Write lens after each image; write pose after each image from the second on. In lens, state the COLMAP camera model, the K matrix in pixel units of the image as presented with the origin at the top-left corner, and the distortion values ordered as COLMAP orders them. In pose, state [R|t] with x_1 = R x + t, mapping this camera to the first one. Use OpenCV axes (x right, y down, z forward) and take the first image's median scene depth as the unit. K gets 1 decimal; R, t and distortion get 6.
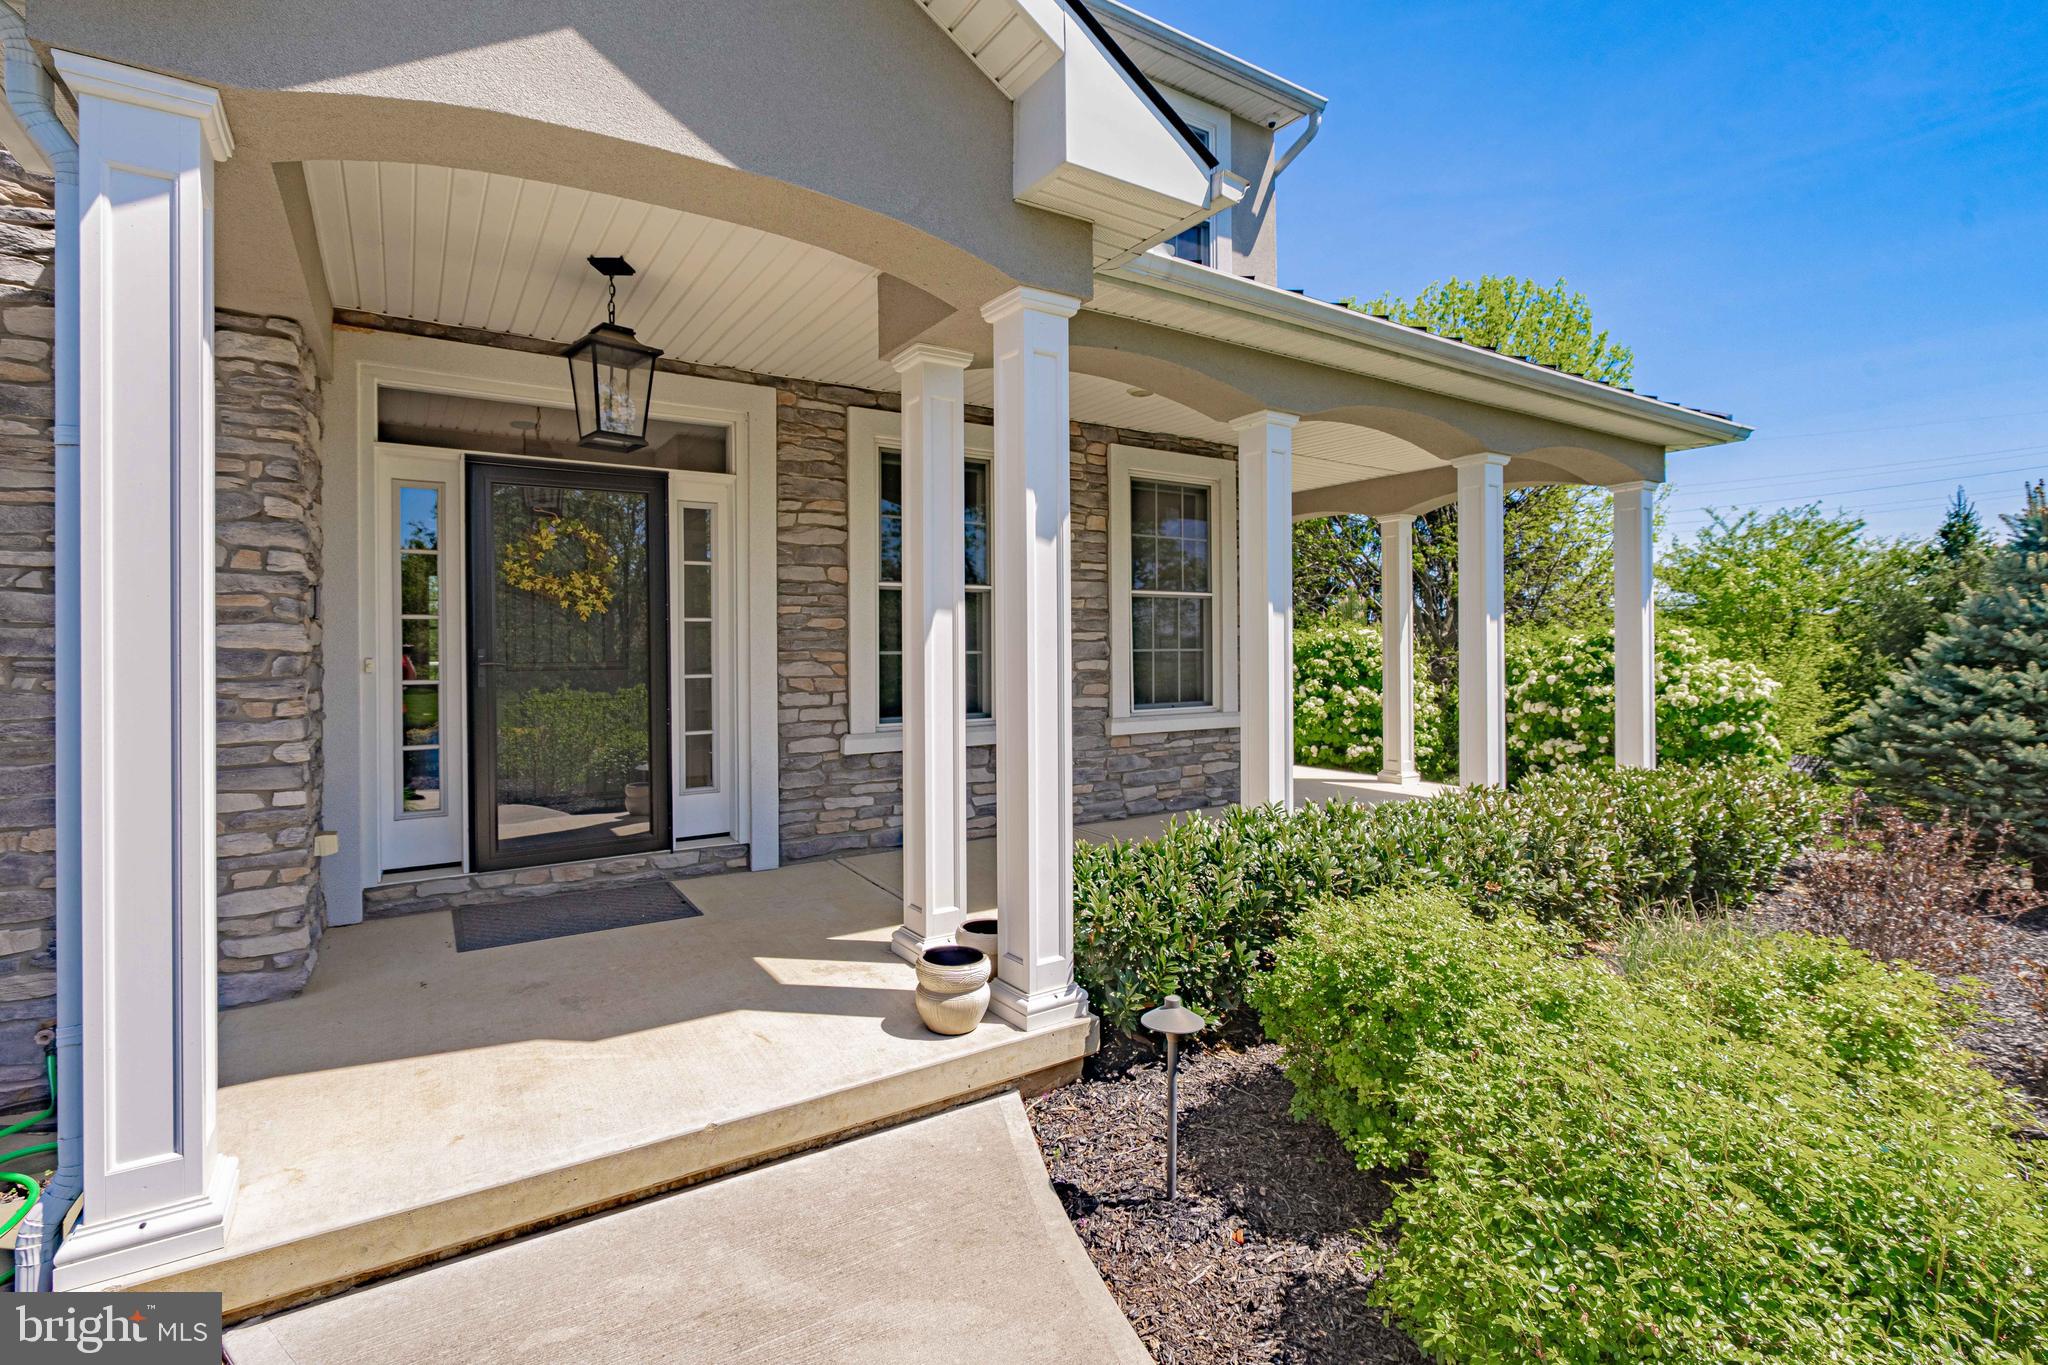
lens RADIAL K [[967.5, 0, 1030.2], [0, 967.5, 658.8], [0, 0, 1]] dist [0.000400, -0.000149]
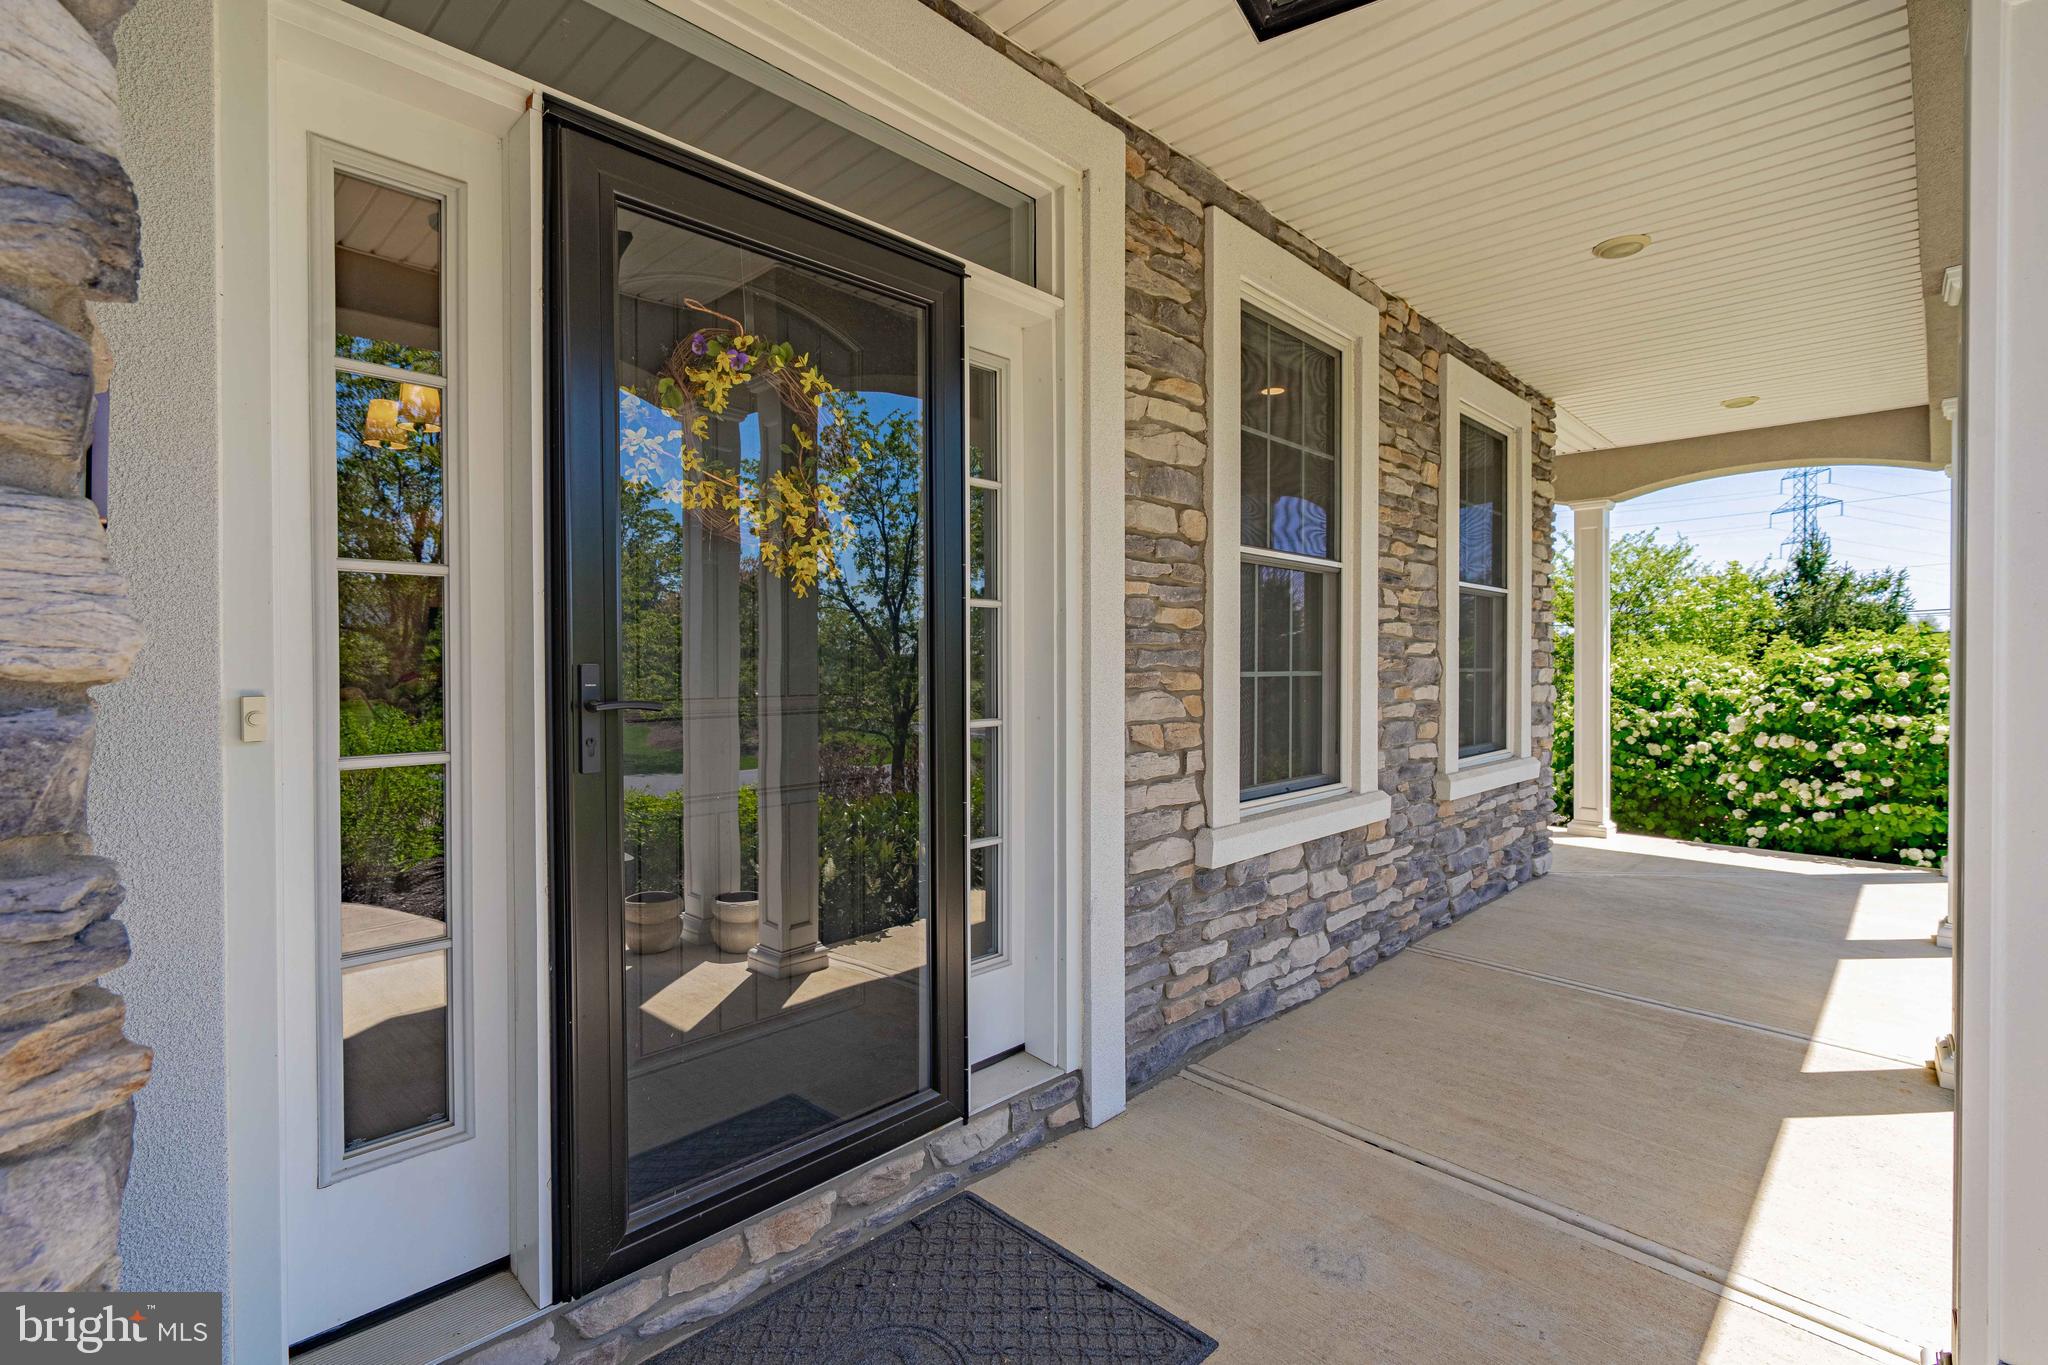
lens RADIAL K [[967.5, 0, 1023.9], [0, 967.5, 678.0], [0, 0, 1]] dist [0.000400, -0.000149]
pose [[0.972634, 0.004702, 0.232296, -0.415127], [-0.006644, 0.999949, 0.007577, -0.007684], [-0.232248, -0.008913, 0.972616, 0.519073]]
